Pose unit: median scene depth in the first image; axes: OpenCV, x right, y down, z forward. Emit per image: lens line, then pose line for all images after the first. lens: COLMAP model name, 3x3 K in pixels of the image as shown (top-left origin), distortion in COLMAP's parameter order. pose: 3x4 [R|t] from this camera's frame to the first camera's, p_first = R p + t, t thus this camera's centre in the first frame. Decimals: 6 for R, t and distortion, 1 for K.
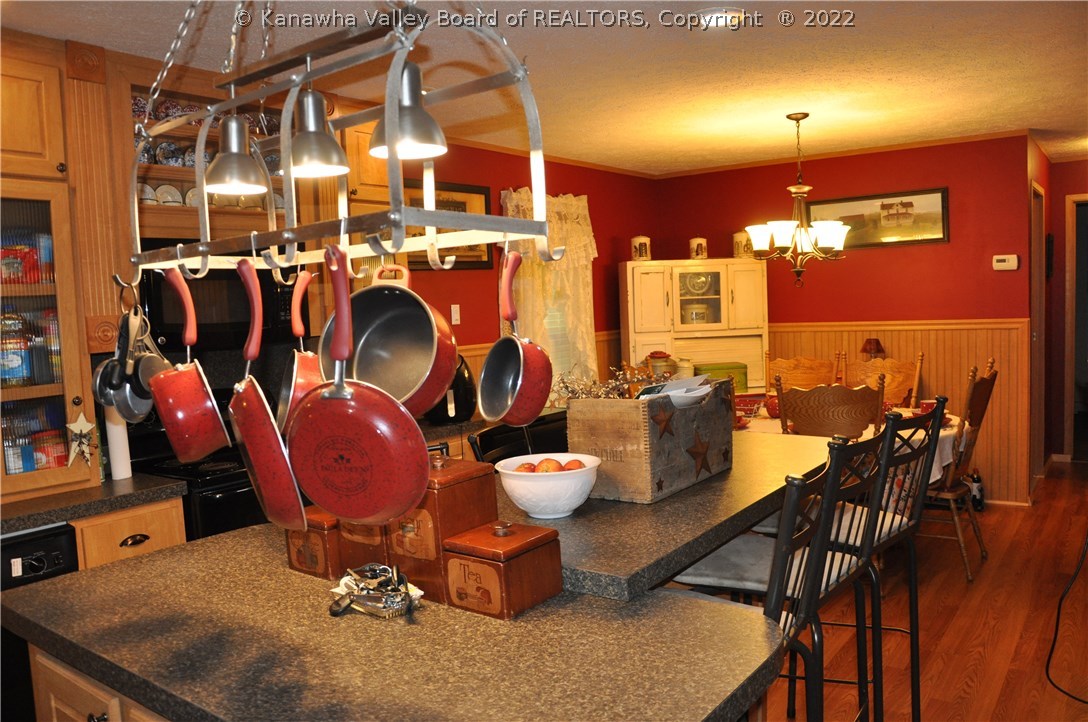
lens RADIAL K [[853.0, 0, 544.0], [0, 853.0, 361.0], [0, 0, 1]] dist [-0.090490, 0.007234]
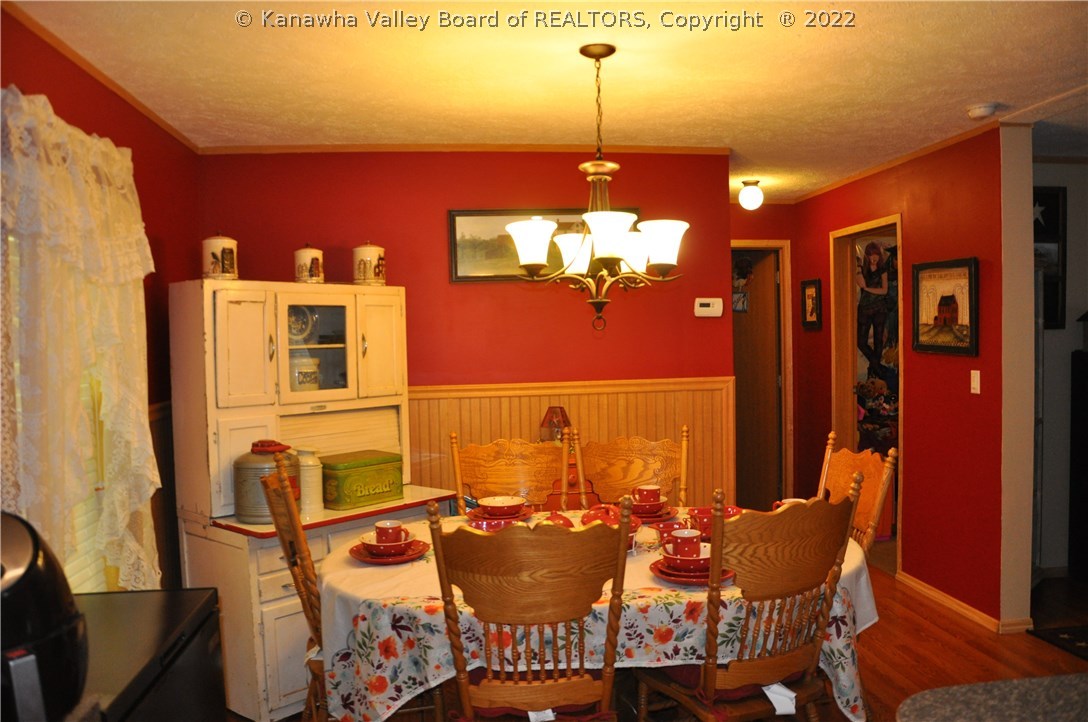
lens RADIAL K [[853.0, 0, 544.0], [0, 853.0, 361.0], [0, 0, 1]] dist [-0.090490, 0.007234]
pose [[0.732185, 0.006703, 0.681073, -0.109271], [0.039242, 0.997875, -0.052008, -0.027075], [-0.679975, 0.064806, 0.730366, 0.456146]]
